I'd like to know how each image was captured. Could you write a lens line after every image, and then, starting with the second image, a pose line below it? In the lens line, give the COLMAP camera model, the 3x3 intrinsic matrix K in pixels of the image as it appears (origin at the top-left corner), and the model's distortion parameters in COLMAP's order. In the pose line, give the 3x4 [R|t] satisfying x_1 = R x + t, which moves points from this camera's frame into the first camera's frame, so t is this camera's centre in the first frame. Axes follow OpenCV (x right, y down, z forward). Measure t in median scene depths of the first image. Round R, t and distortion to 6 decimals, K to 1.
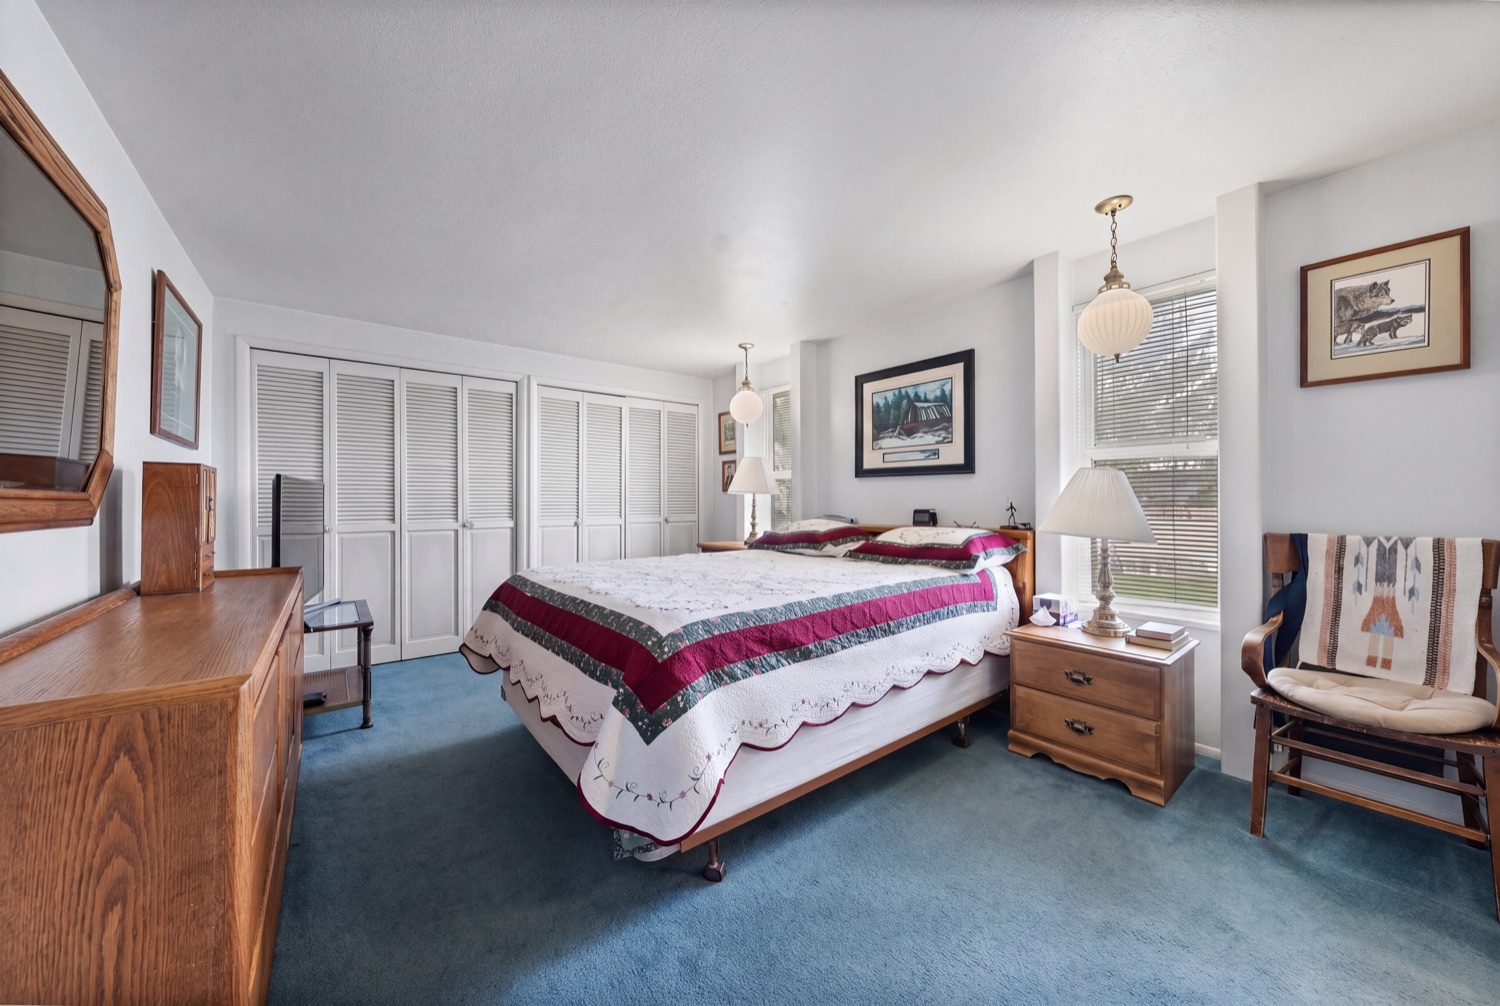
lens RADIAL K [[517.6, 0, 749.2], [0, 517.6, 501.1], [0, 0, 1]] dist [-0.001798, -0.000153]
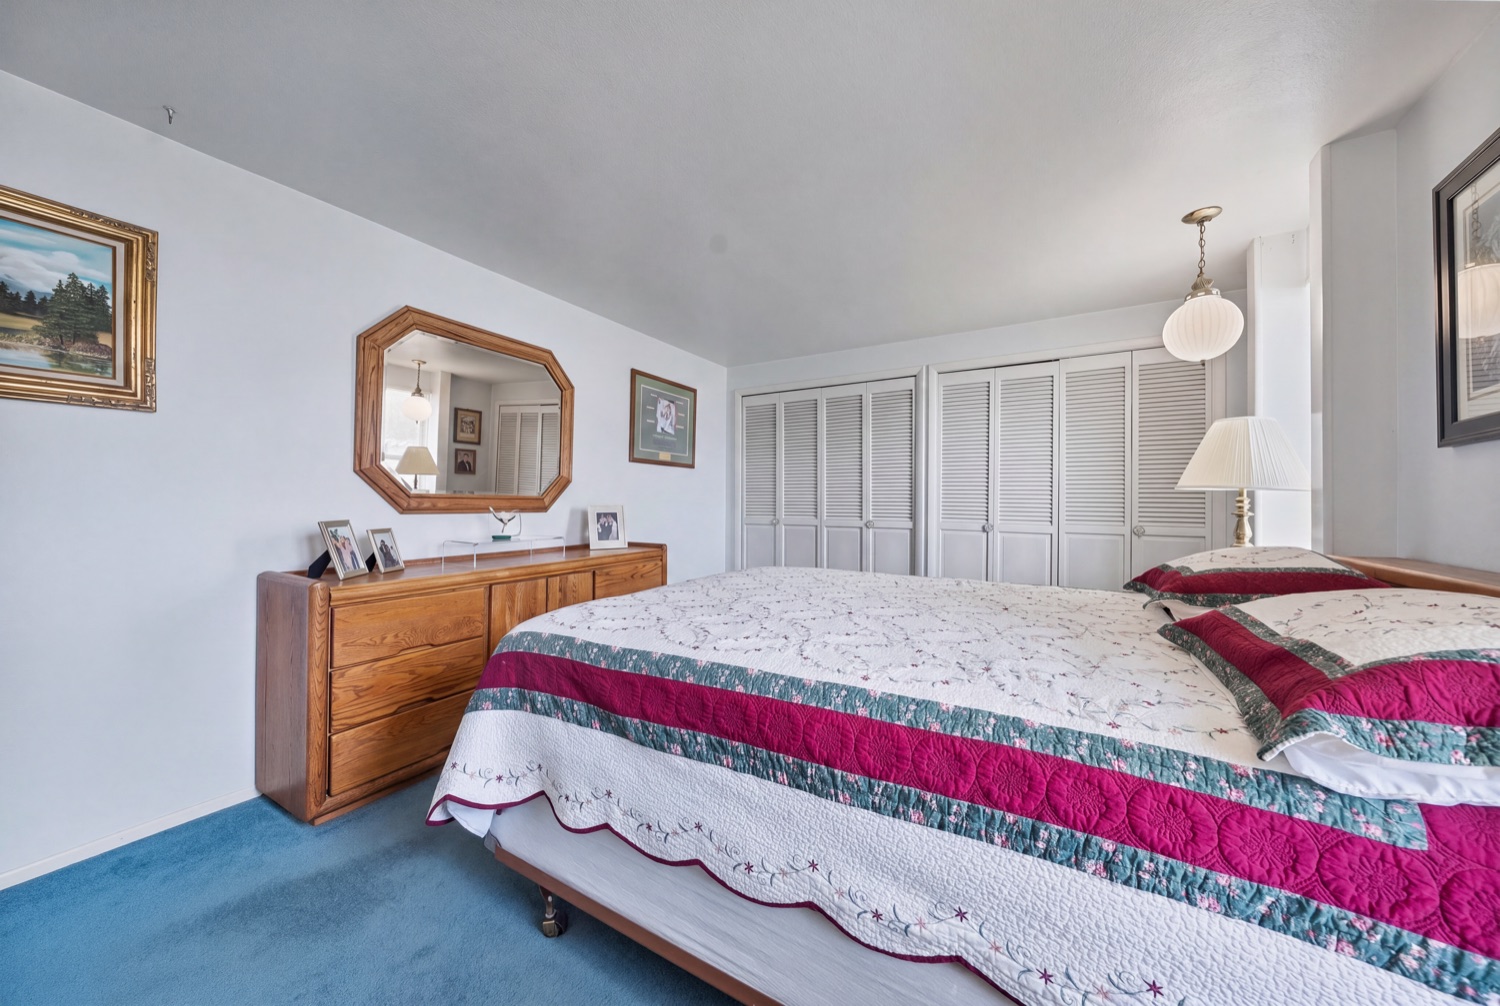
lens RADIAL K [[517.6, 0, 749.2], [0, 517.6, 501.1], [0, 0, 1]] dist [-0.001798, -0.000153]
pose [[0.366941, 0.005684, -0.930227, 0.344371], [-0.006032, 0.999975, 0.003731, -0.001981], [0.930225, 0.004242, 0.366966, 0.391090]]
